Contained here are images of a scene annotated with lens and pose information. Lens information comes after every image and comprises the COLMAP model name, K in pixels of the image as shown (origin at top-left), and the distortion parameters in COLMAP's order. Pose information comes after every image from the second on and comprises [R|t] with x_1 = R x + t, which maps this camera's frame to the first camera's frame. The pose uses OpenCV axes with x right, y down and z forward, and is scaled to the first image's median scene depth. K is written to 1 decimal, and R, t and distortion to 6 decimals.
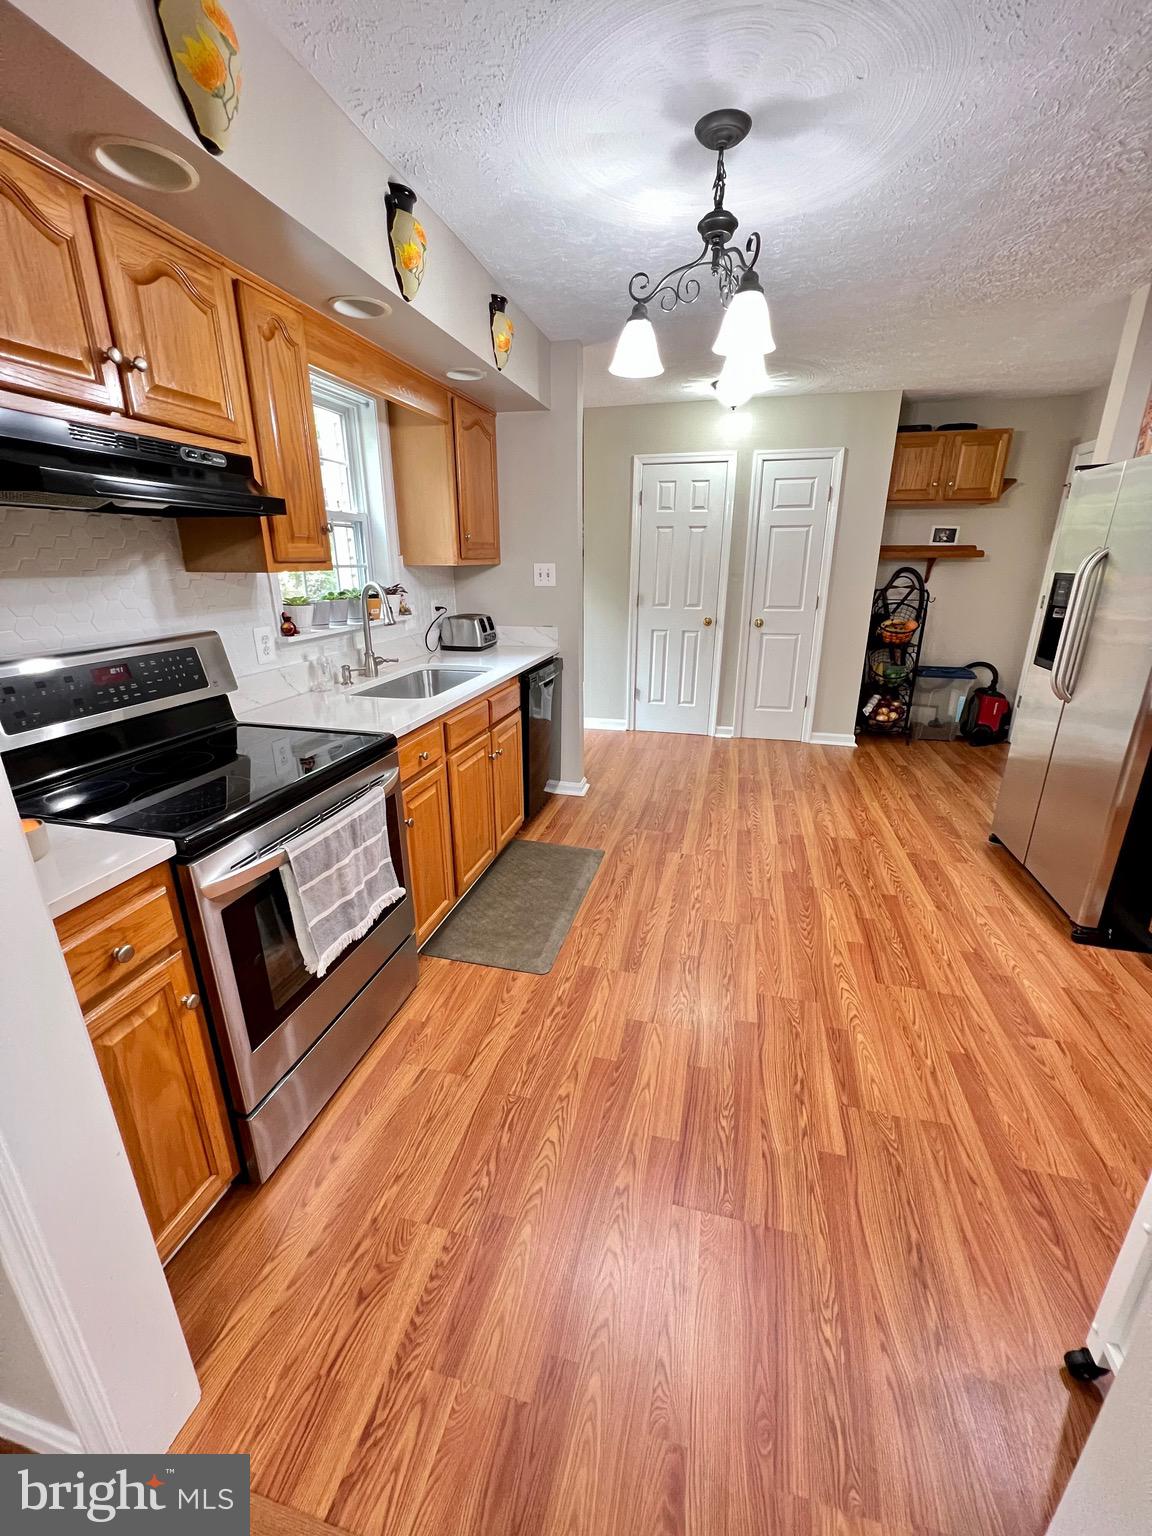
lens RADIAL K [[612.5, 0, 576.8], [0, 612.5, 762.1], [0, 0, 1]] dist [-0.002872, -0.000058]
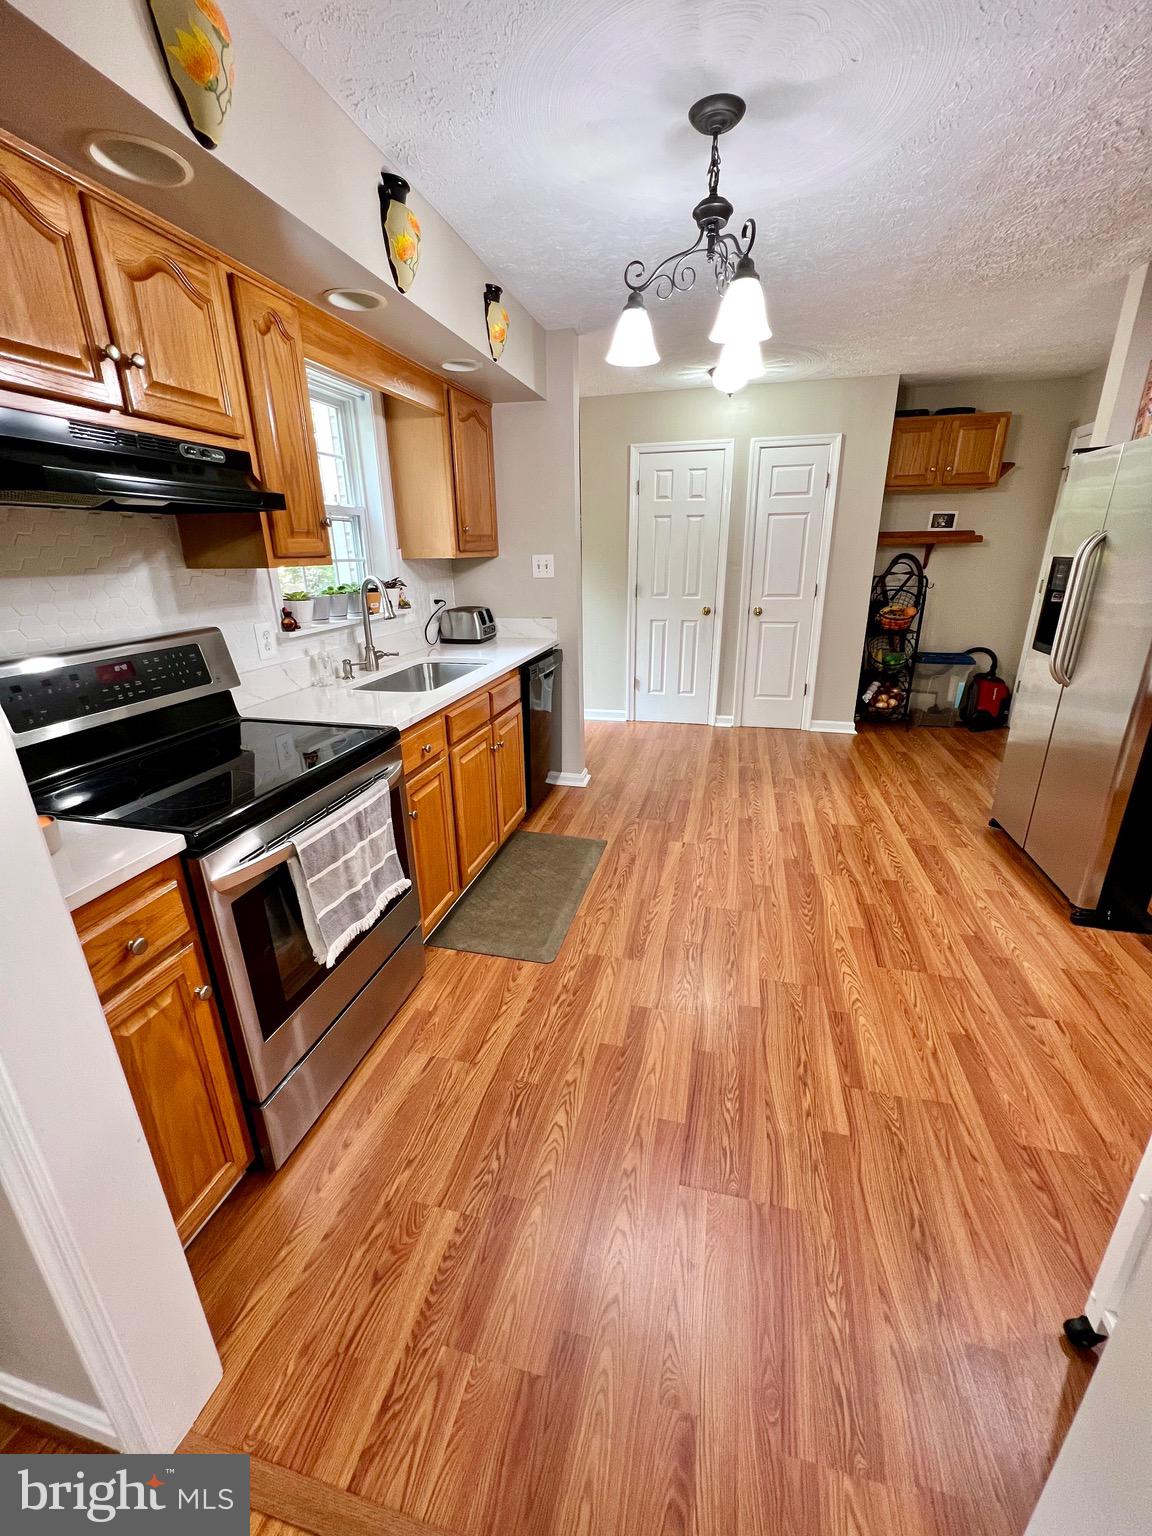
lens RADIAL K [[612.5, 0, 576.8], [0, 612.5, 762.3], [0, 0, 1]] dist [-0.002872, -0.000058]
pose [[0.999898, -0.014254, -0.000357, -0.003239], [0.014257, 0.999804, 0.013758, 0.002169], [0.000161, -0.013762, 0.999905, -0.008019]]
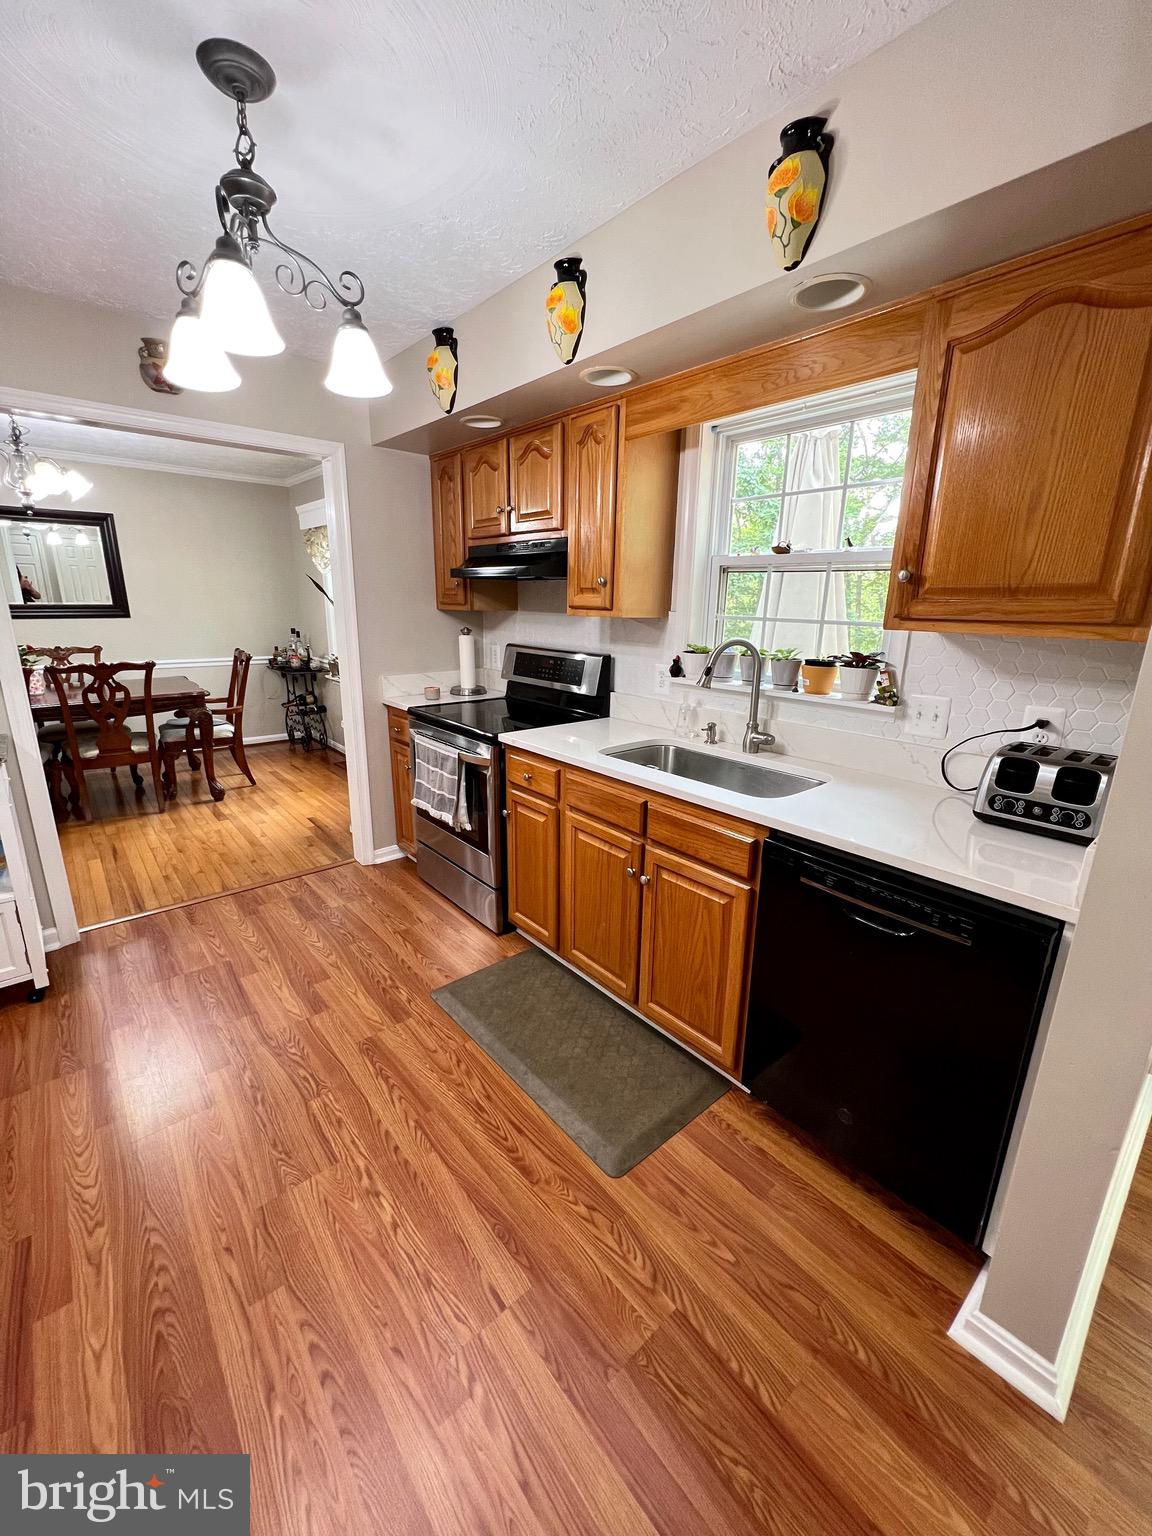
lens RADIAL K [[617.2, 0, 578.9], [0, 617.2, 764.1], [0, 0, 1]] dist [-0.003208, 0.000537]
pose [[-0.572456, 0.201899, -0.794689, 0.701677], [-0.278386, 0.863777, 0.419988, -0.629829], [0.771229, 0.461655, -0.438269, 1.839287]]
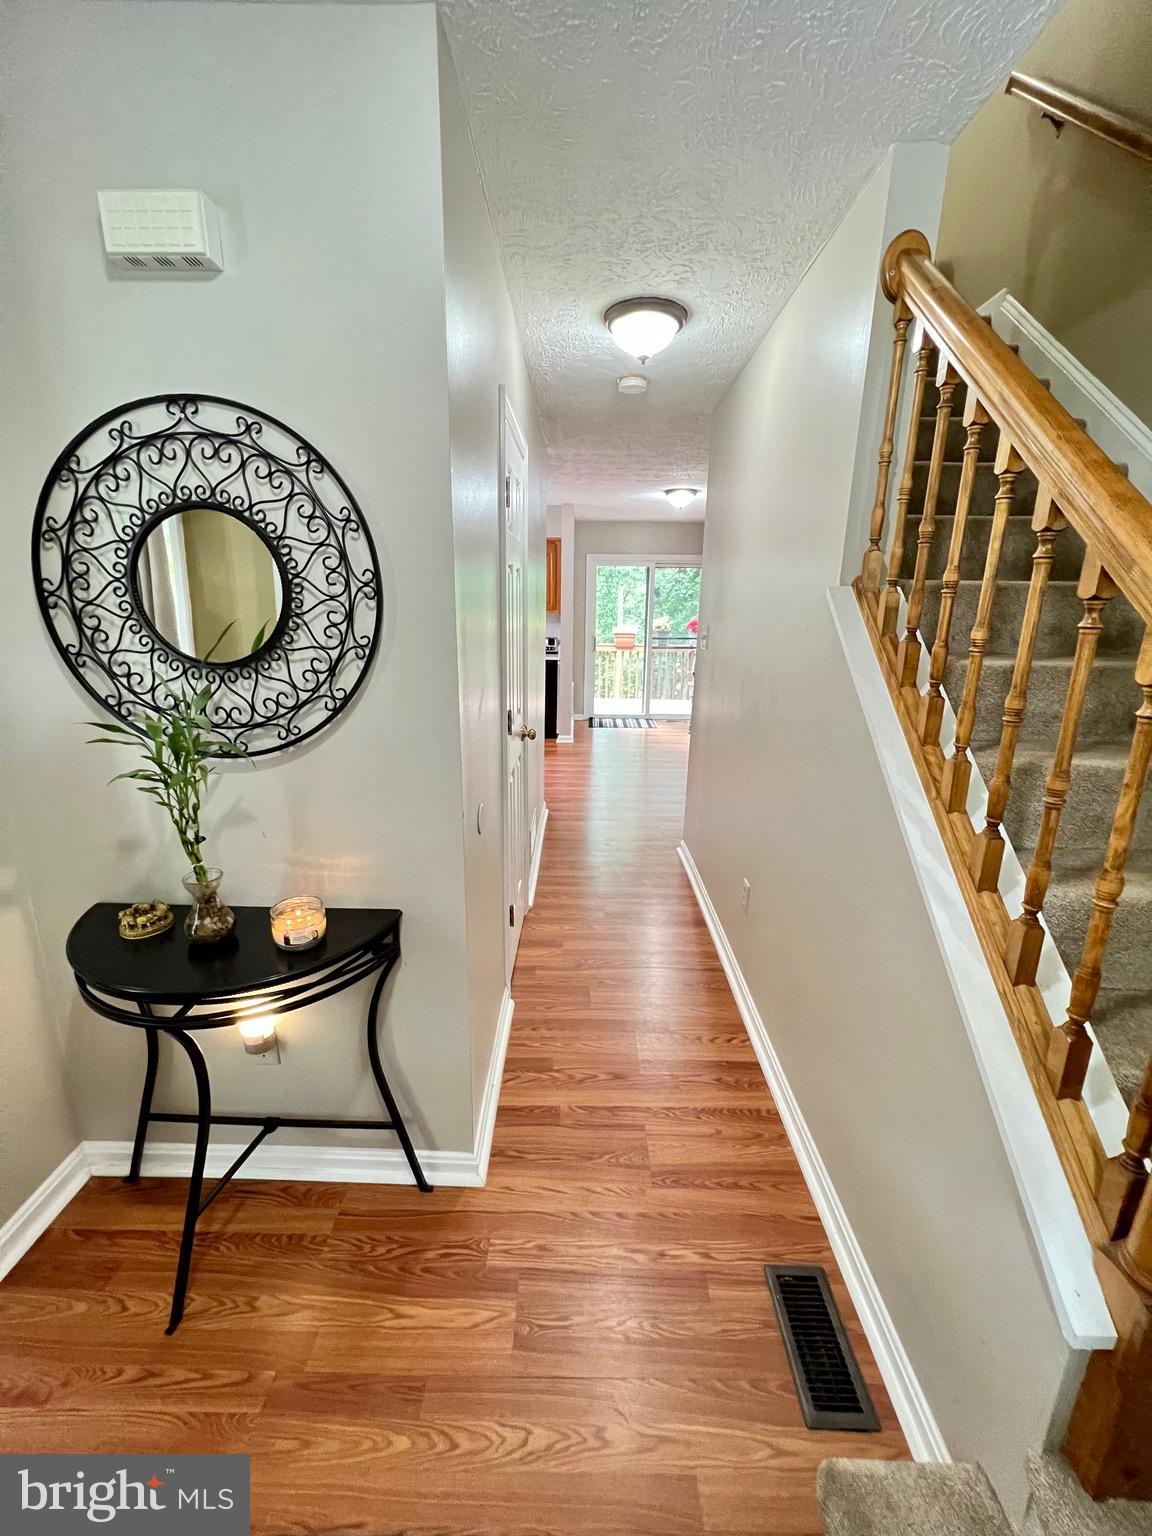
lens RADIAL K [[617.2, 0, 574.4], [0, 617.2, 764.7], [0, 0, 1]] dist [-0.003208, 0.000537]
pose [[0.241940, 0.248236, -0.938000, 0.962757], [-0.323768, 0.931967, 0.163129, -0.320539], [0.914680, 0.264227, 0.305851, 0.864920]]
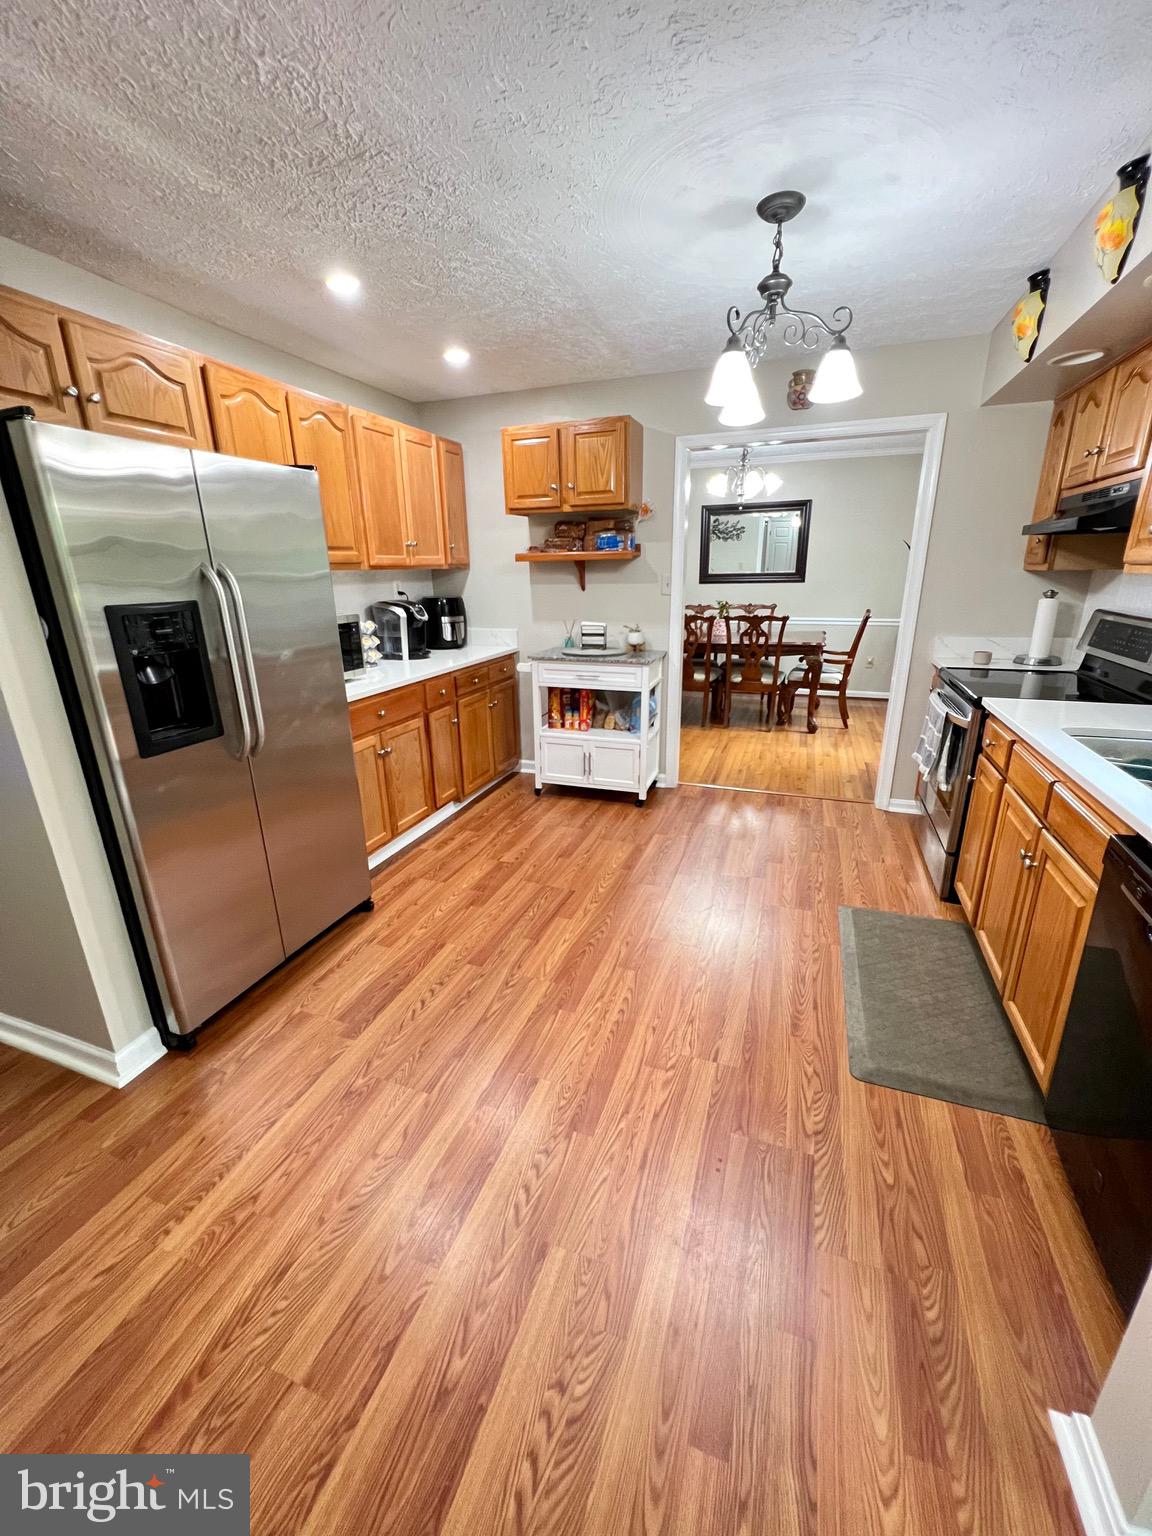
lens RADIAL K [[612.5, 0, 576.1], [0, 612.5, 764.8], [0, 0, 1]] dist [-0.002872, -0.000058]
pose [[-0.994955, -0.014452, 0.099273, 0.440836], [0.047563, 0.803324, 0.593640, -0.777893], [-0.088327, 0.595367, -0.798584, 2.303287]]
